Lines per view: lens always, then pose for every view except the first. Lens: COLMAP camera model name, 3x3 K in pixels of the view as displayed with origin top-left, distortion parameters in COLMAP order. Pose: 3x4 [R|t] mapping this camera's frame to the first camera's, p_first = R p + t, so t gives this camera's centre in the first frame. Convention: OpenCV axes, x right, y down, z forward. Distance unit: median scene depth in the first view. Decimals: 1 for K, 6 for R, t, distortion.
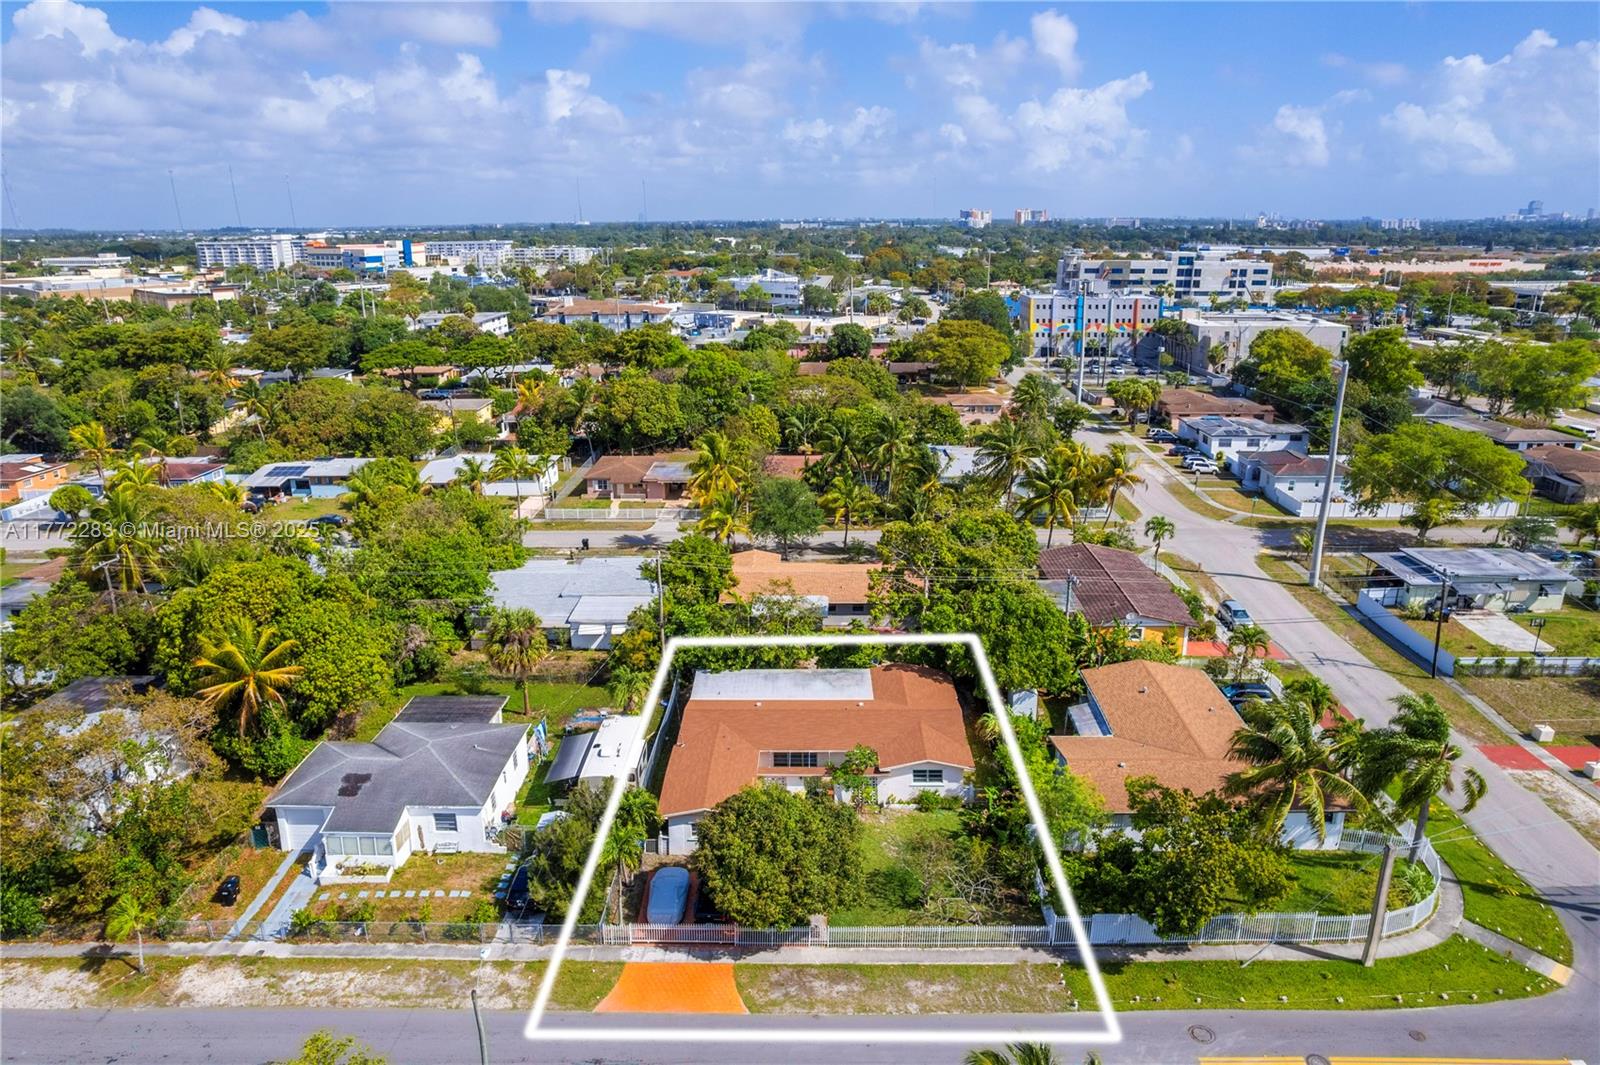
lens RADIAL K [[1017.8, 0, 800.0], [0, 1017.8, 532.5], [0, 0, 1]] dist [-0.076451, 0.064674]
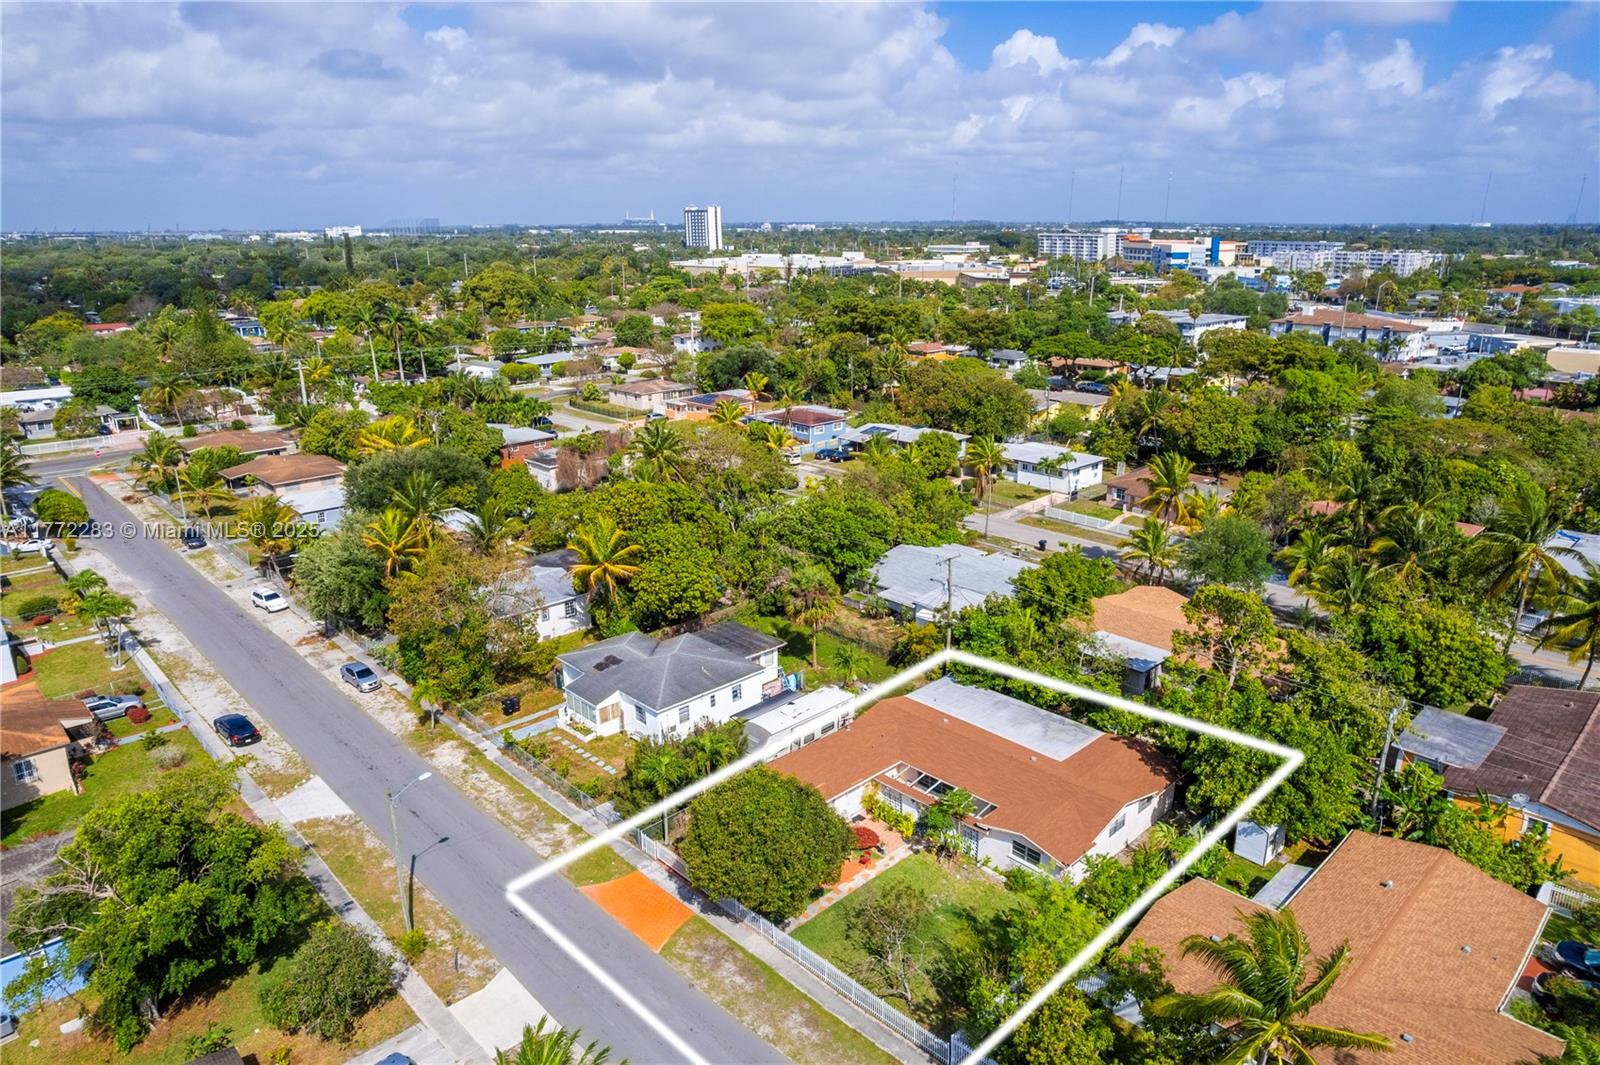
lens RADIAL K [[1017.8, 0, 800.0], [0, 1017.8, 532.5], [0, 0, 1]] dist [-0.076451, 0.064674]
pose [[0.707805, 0.211125, -0.674121, 0.243340], [-0.209422, 0.974107, 0.085190, -0.029931], [0.674652, 0.080877, 0.733692, 0.096567]]
